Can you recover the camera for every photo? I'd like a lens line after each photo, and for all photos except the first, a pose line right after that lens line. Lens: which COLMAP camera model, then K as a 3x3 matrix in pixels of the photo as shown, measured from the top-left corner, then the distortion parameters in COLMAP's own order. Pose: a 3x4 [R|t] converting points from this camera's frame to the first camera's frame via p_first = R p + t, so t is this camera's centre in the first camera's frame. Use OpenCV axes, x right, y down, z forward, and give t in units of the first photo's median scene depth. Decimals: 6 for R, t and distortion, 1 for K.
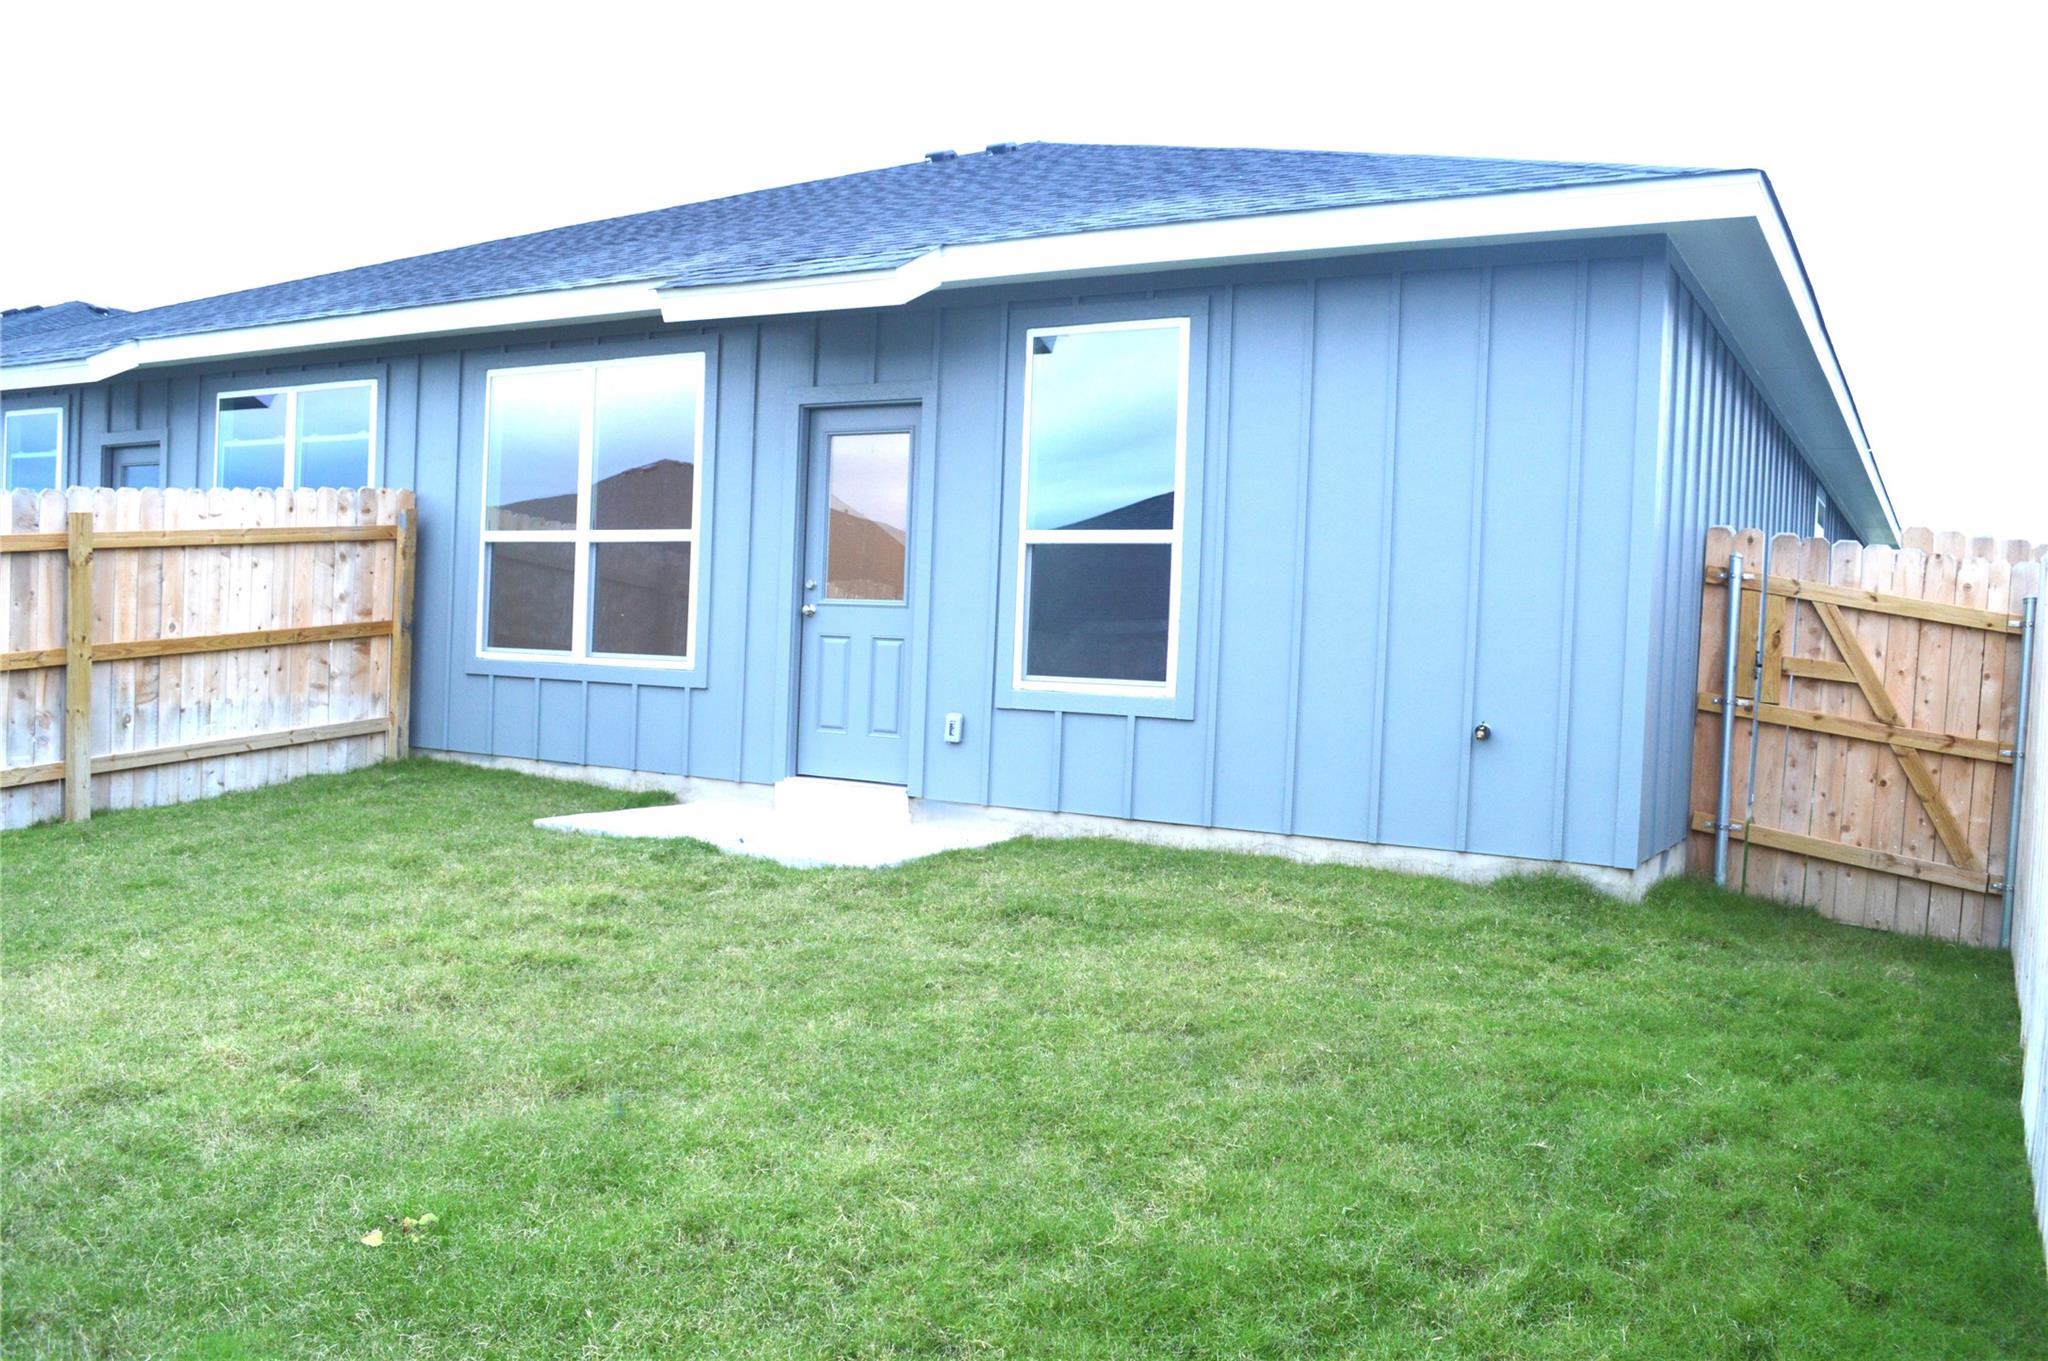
lens RADIAL K [[1549.8, 0, 1024.0], [0, 1549.8, 680.5], [0, 0, 1]] dist [-0.066119, -0.003702]
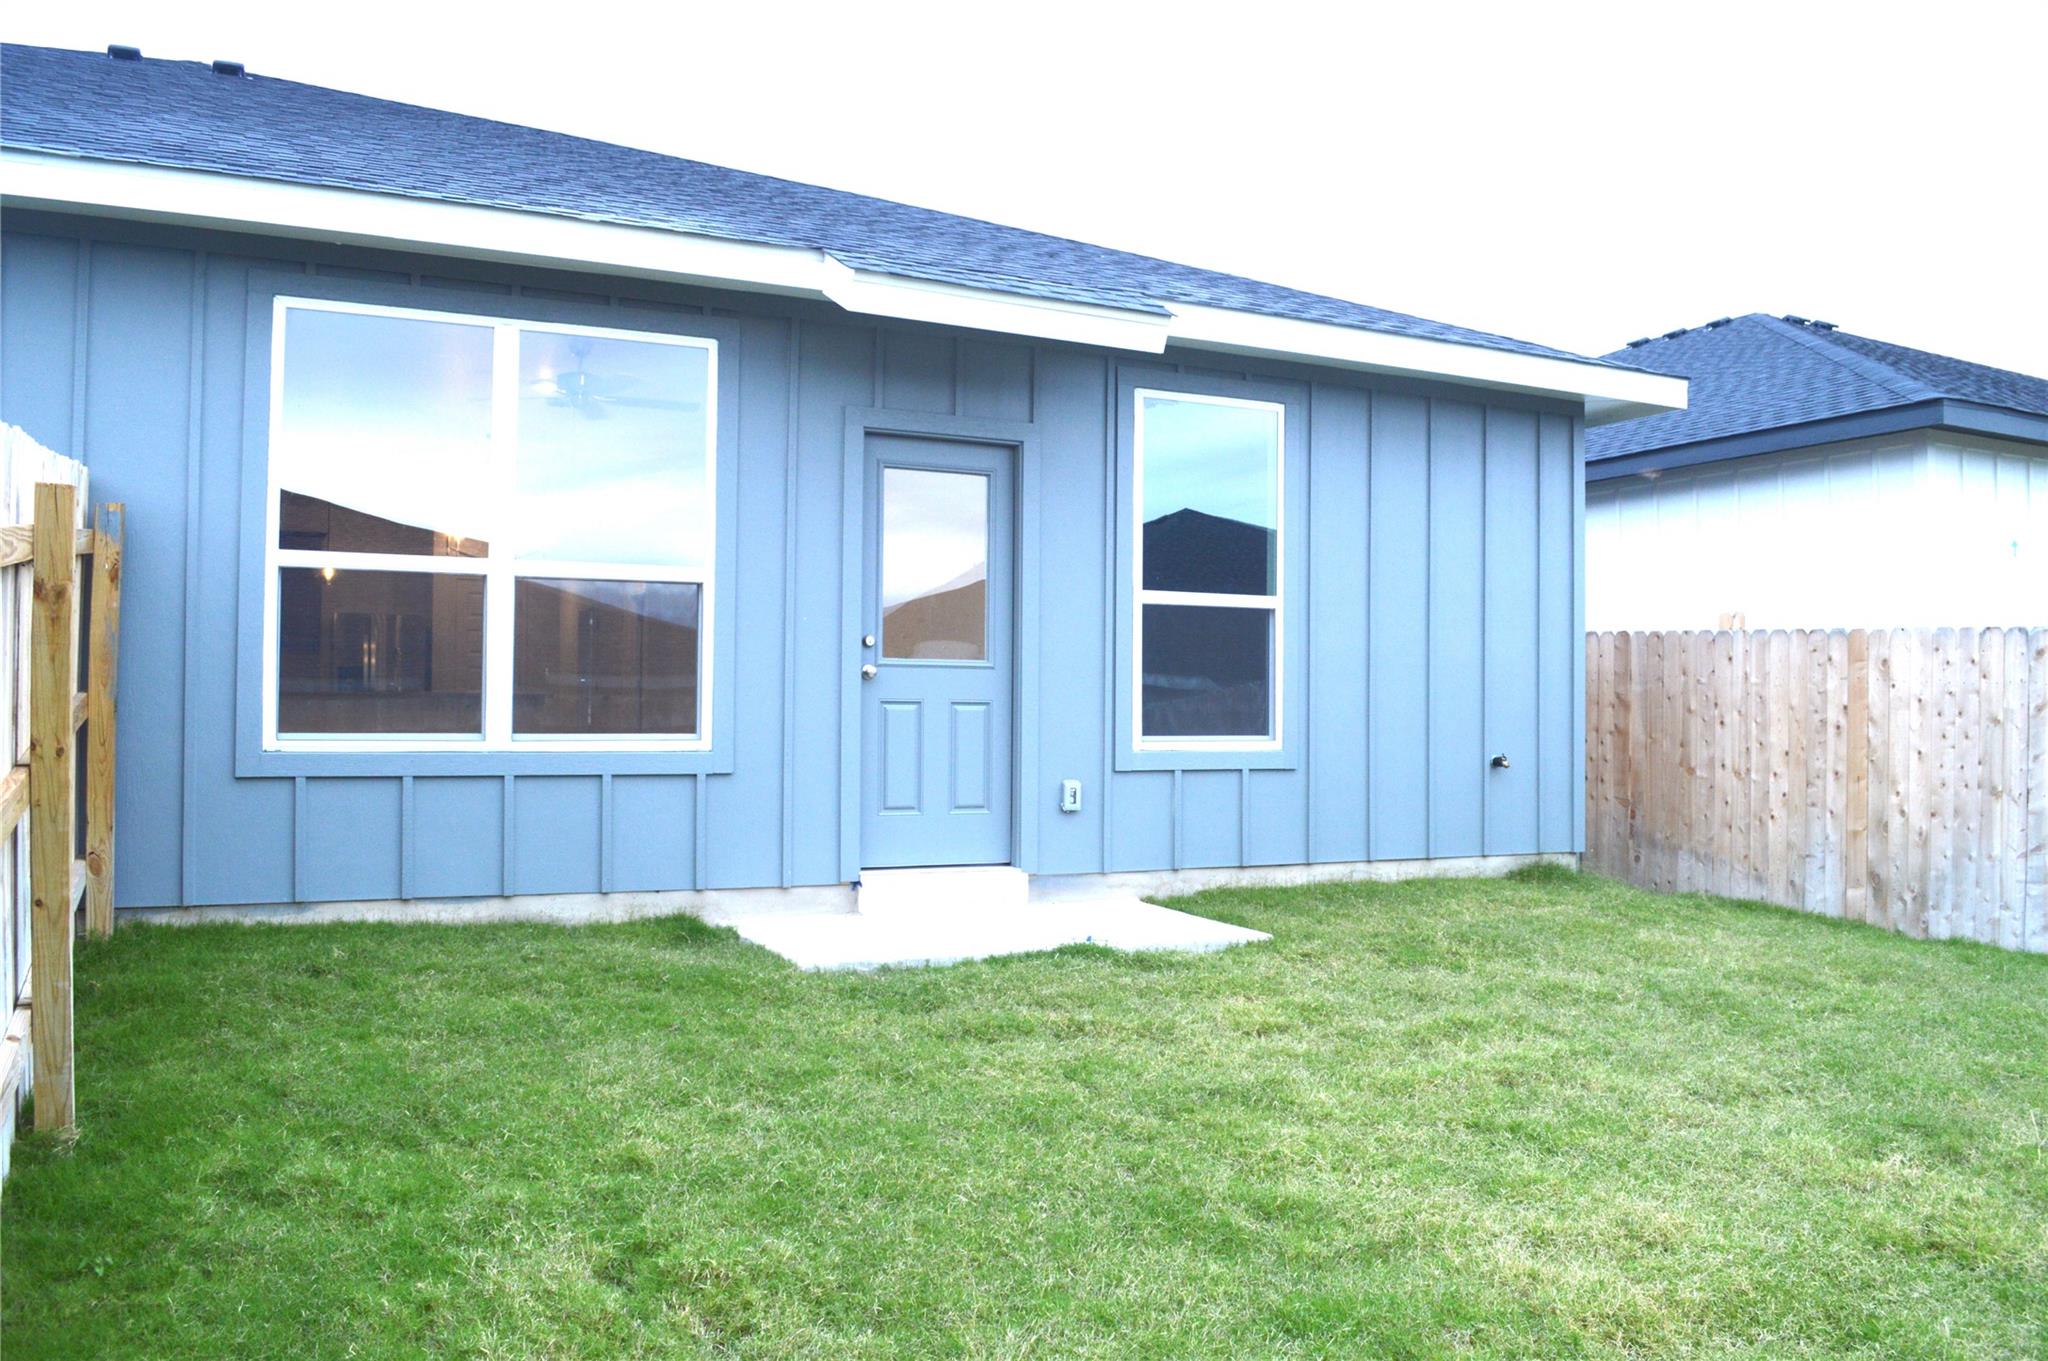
lens RADIAL K [[1549.8, 0, 1024.0], [0, 1549.8, 680.5], [0, 0, 1]] dist [-0.066119, -0.003702]
pose [[0.586944, -0.023635, 0.809283, -0.841269], [0.029782, 0.999528, 0.007591, -0.048473], [-0.809080, 0.019646, 0.587370, 0.476812]]
